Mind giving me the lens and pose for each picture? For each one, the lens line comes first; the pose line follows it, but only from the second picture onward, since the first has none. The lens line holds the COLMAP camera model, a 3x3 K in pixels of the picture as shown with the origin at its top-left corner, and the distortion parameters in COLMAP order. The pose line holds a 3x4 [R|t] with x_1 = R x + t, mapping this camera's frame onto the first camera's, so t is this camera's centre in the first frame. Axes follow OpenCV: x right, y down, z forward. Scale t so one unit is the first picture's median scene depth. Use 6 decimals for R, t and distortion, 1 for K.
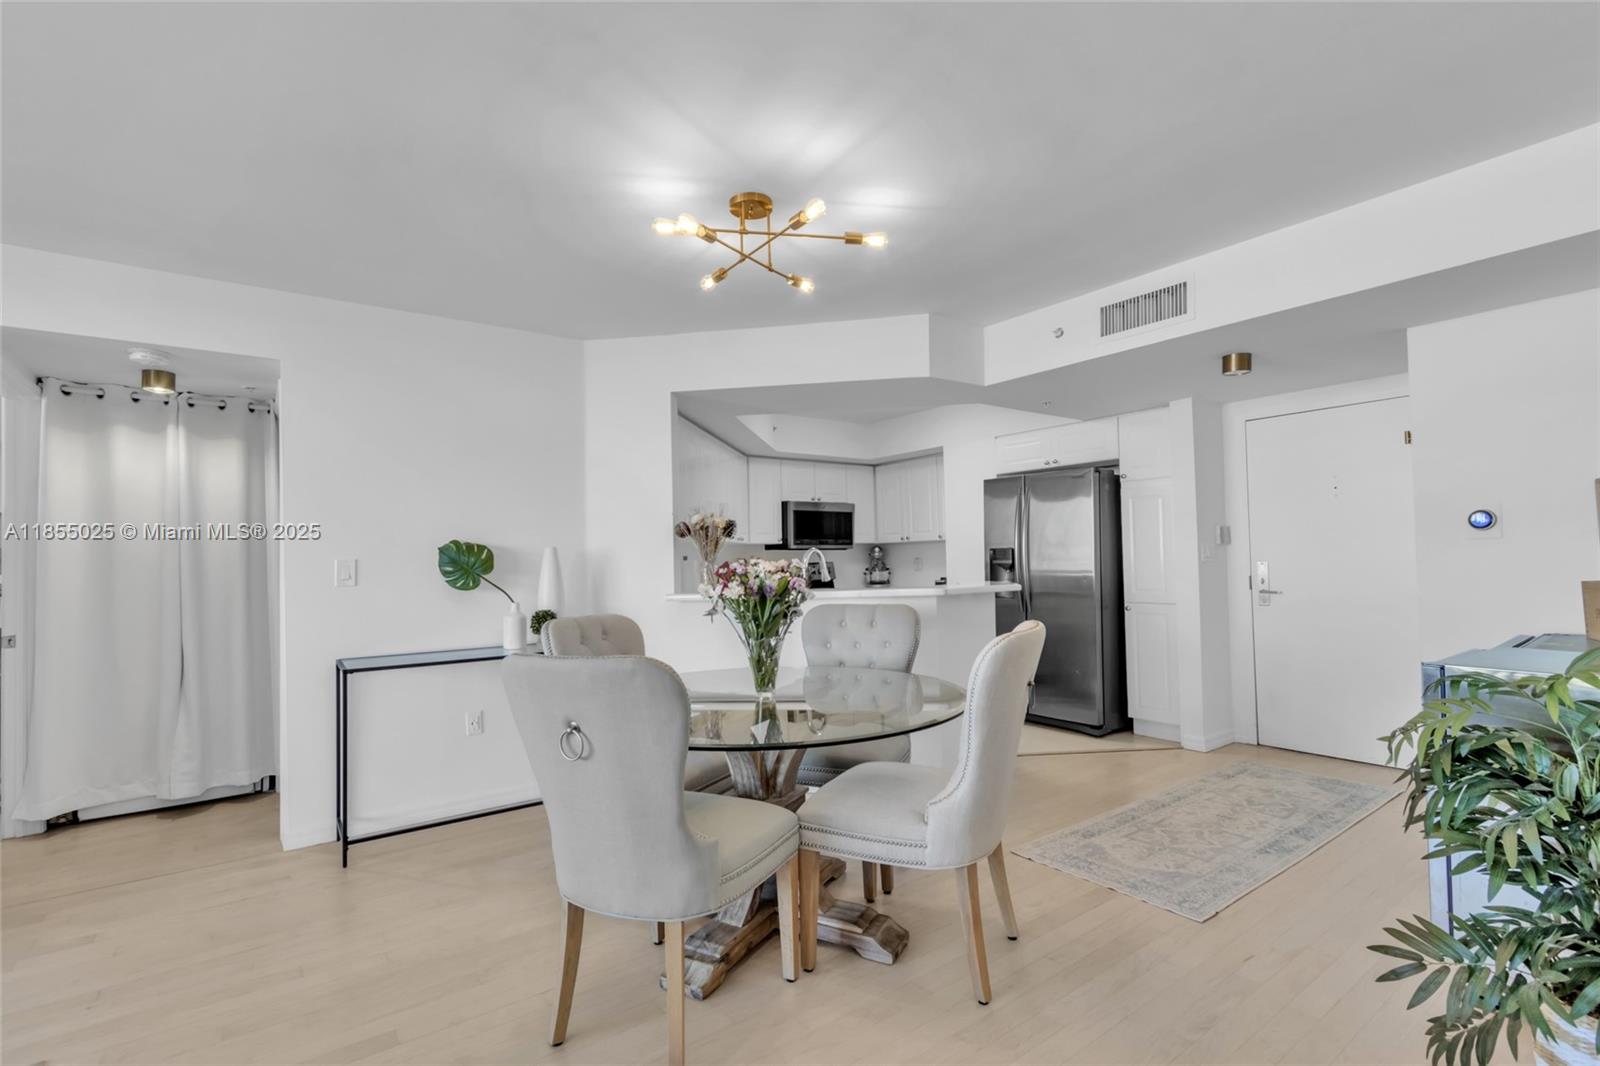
lens RADIAL K [[730.7, 0, 794.6], [0, 730.7, 541.0], [0, 0, 1]] dist [0.001872, -0.000637]
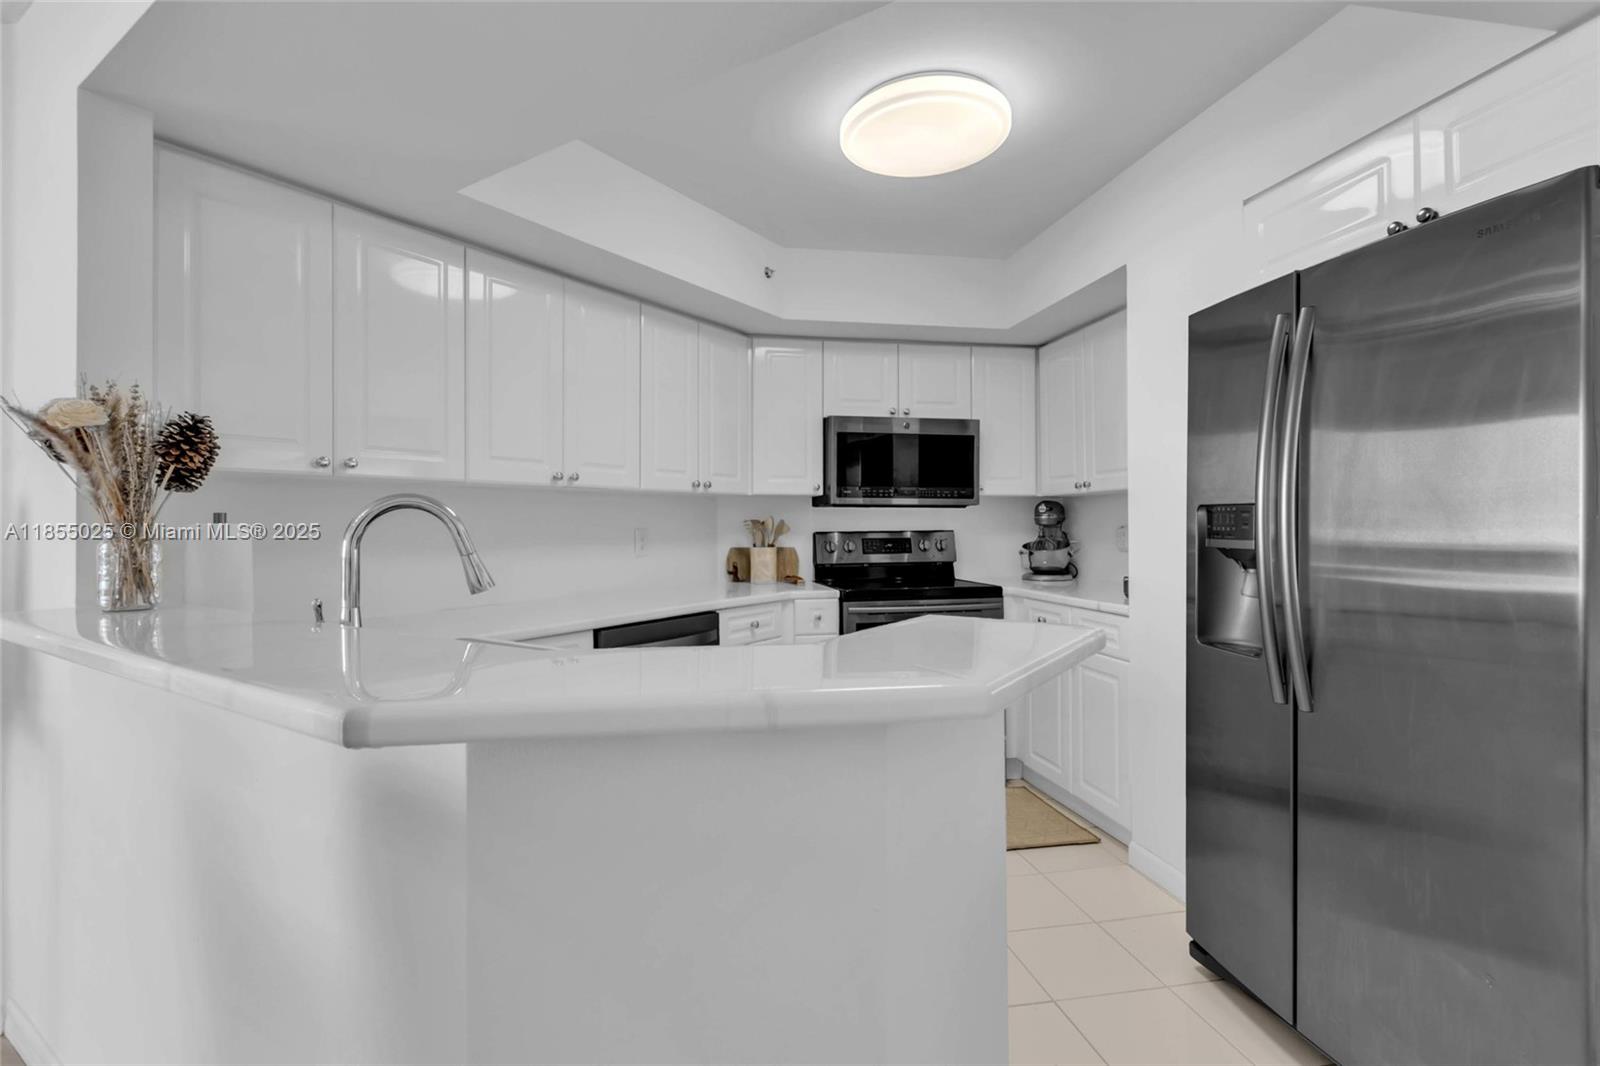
lens RADIAL K [[770.5, 0, 797.2], [0, 770.5, 510.6], [0, 0, 1]] dist [0.003660, -0.000271]
pose [[0.900271, 0.009855, -0.435218, 0.221622], [-0.004040, 0.999890, 0.014286, 0.007227], [0.435310, -0.011103, 0.900212, 0.485474]]
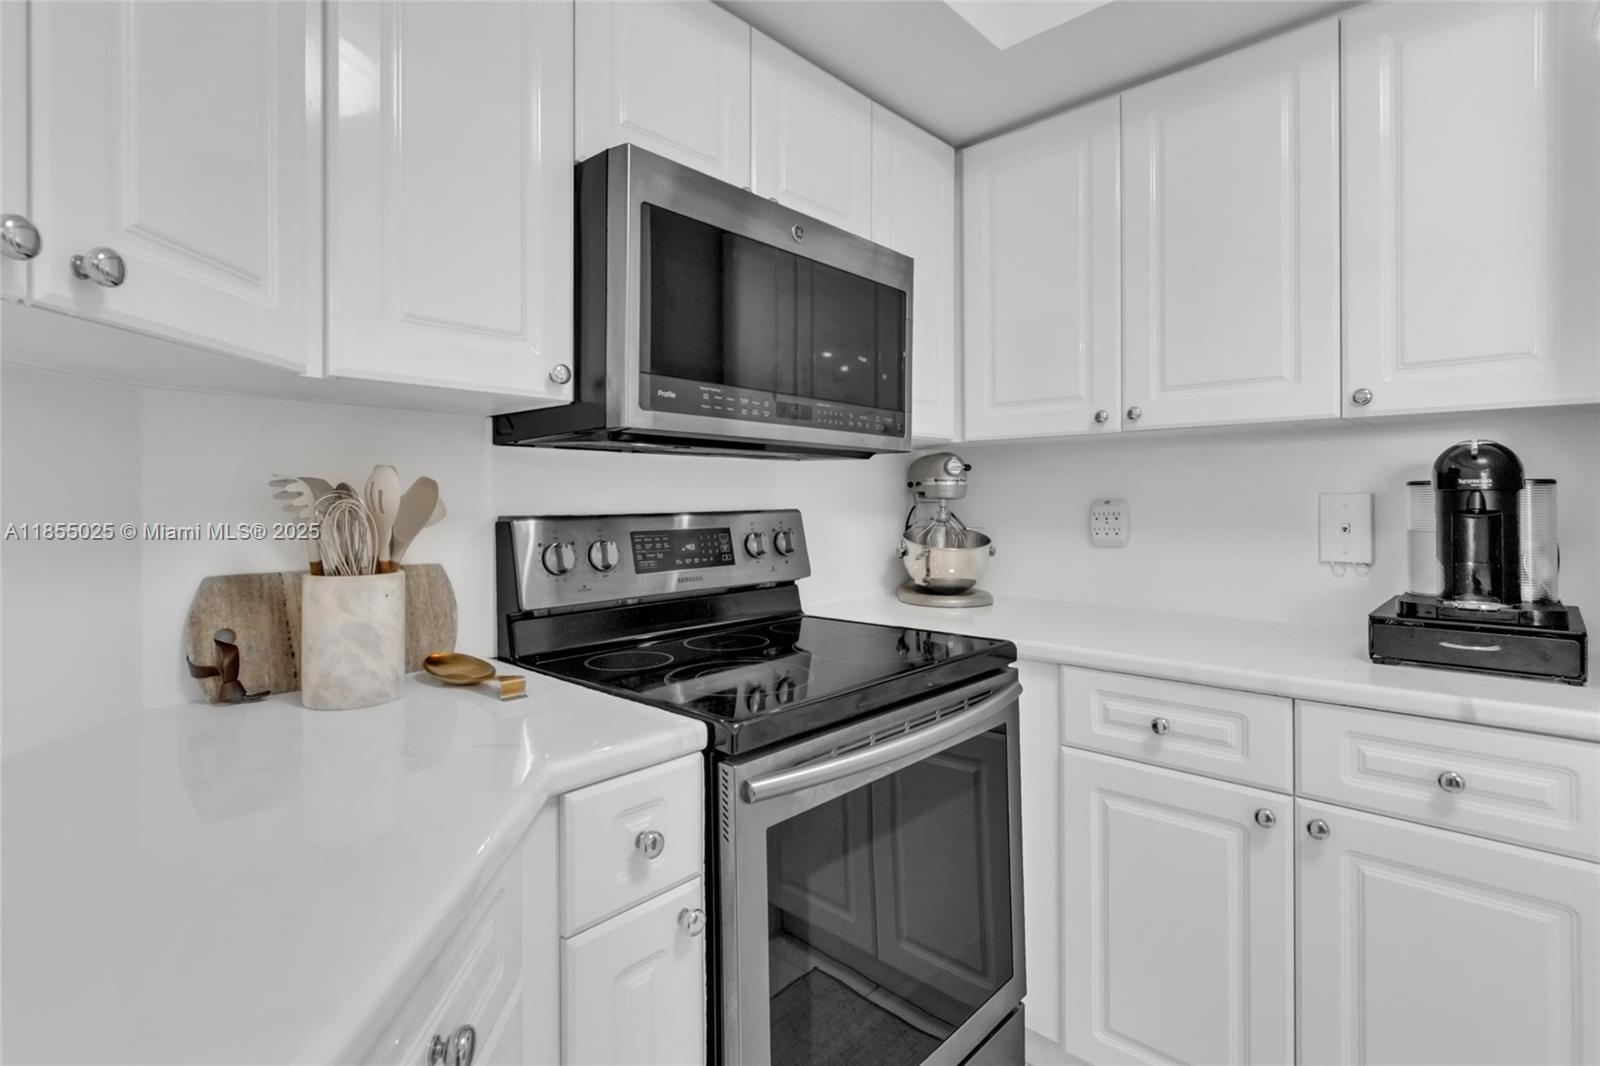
lens RADIAL K [[770.5, 0, 768.9], [0, 770.5, 498.2], [0, 0, 1]] dist [0.003660, -0.000271]
pose [[0.987936, 0.018759, 0.153720, 0.001636], [-0.022077, 0.999558, 0.019903, 0.022251], [-0.153278, -0.023057, 0.987914, 0.830493]]
